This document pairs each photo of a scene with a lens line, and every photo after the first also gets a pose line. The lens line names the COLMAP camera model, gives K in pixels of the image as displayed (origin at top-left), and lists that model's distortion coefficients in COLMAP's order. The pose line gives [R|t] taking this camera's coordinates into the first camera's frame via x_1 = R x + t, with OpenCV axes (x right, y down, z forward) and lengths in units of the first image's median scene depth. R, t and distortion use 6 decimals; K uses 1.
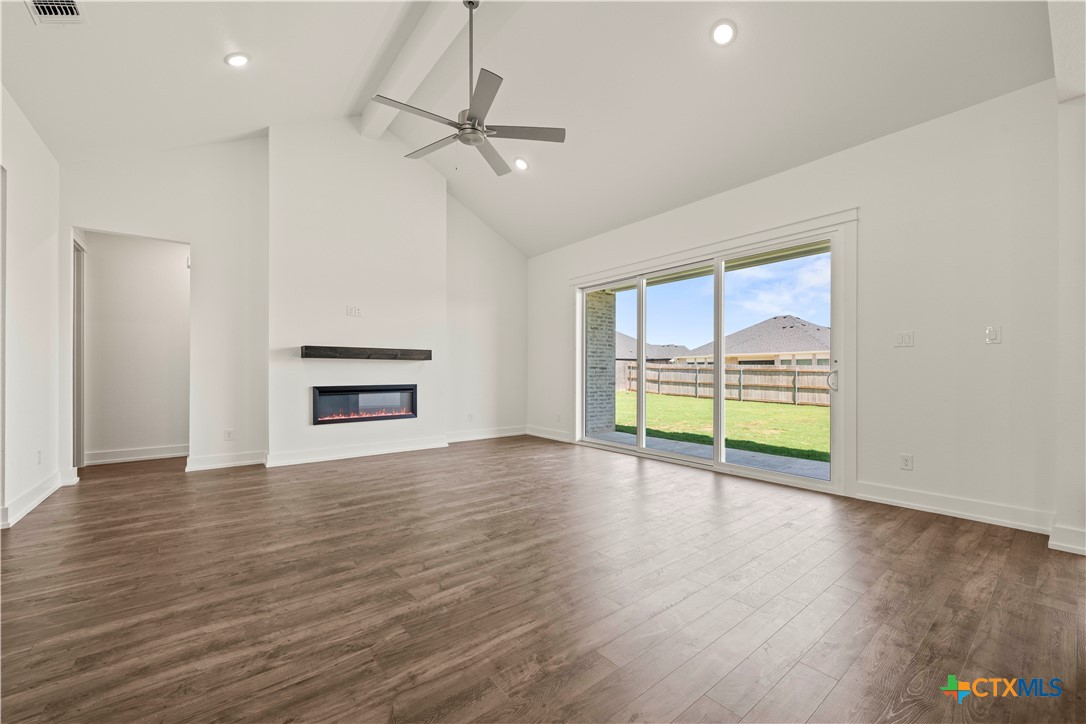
lens RADIAL K [[432.2, 0, 547.4], [0, 432.2, 366.9], [0, 0, 1]] dist [-0.000489, -0.000024]
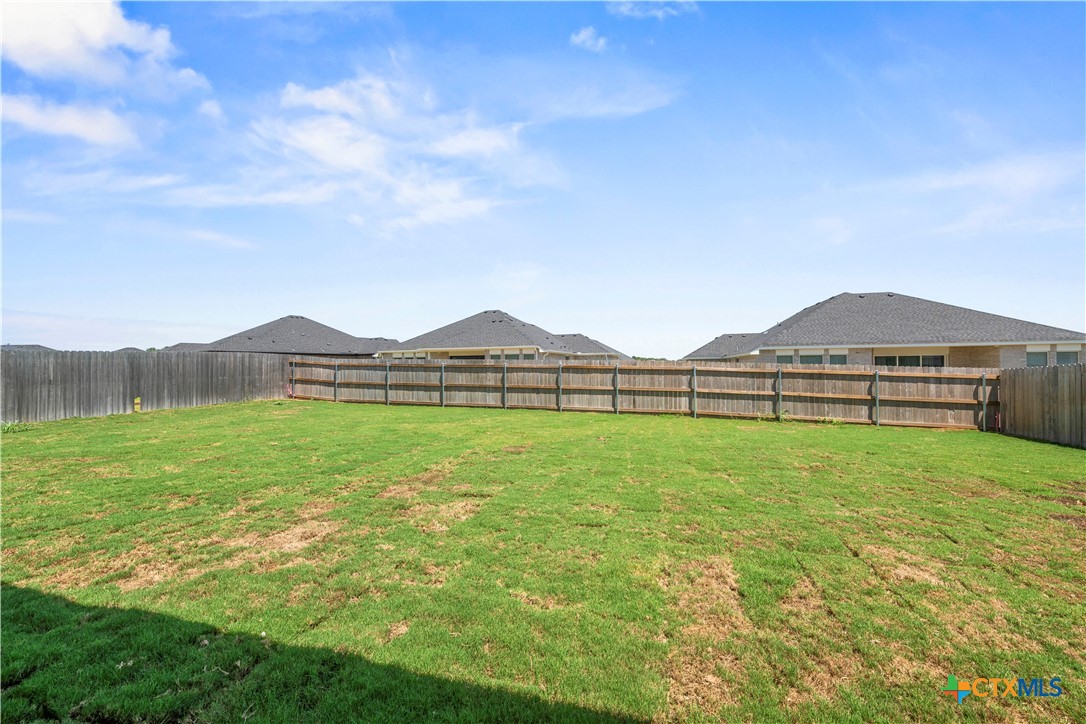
lens RADIAL K [[432.2, 0, 547.4], [0, 432.2, 366.9], [0, 0, 1]] dist [-0.000489, -0.000024]
pose [[0.813983, -0.010623, 0.580792, 0.141357], [0.005761, 0.999931, 0.010215, 0.001463], [-0.580861, -0.004969, 0.813988, 0.245076]]
